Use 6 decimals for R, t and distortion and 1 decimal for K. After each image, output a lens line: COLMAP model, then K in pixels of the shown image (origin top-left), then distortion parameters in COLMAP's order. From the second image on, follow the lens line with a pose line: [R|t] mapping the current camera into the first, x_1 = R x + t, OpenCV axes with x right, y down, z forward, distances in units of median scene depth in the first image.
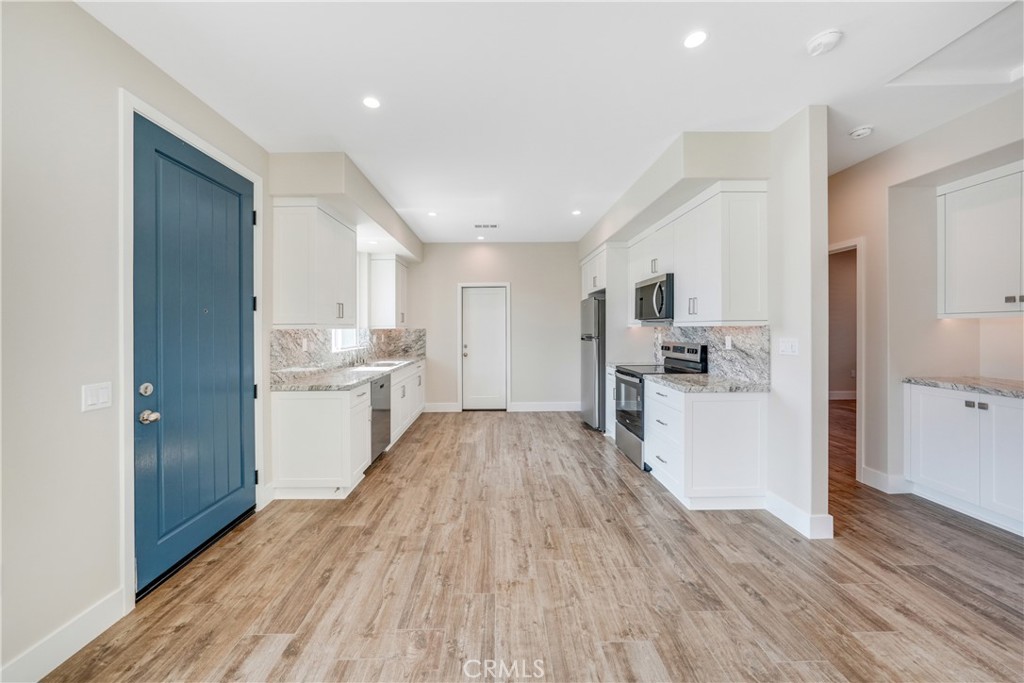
lens RADIAL K [[361.7, 0, 520.5], [0, 361.7, 329.1], [0, 0, 1]] dist [0.002103, 0.000181]
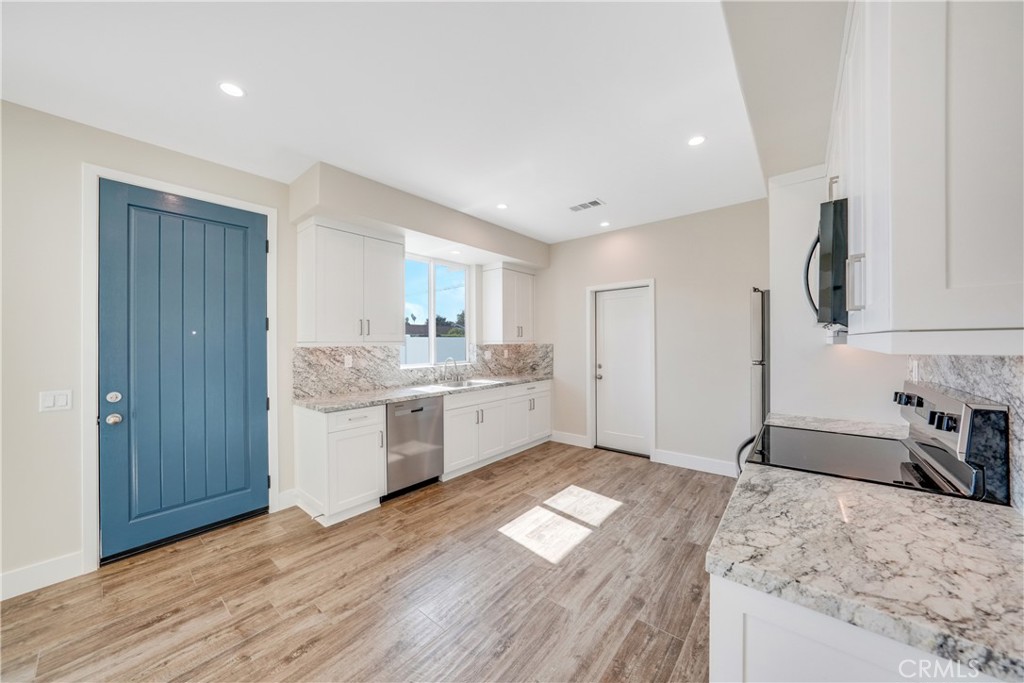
lens RADIAL K [[356.9, 0, 530.2], [0, 356.9, 339.6], [0, 0, 1]] dist [-0.009855, 0.002431]
pose [[0.738742, -0.006261, -0.673959, 0.507243], [0.003176, 0.999978, -0.005809, -0.012062], [0.673981, 0.002151, 0.738746, 0.637341]]
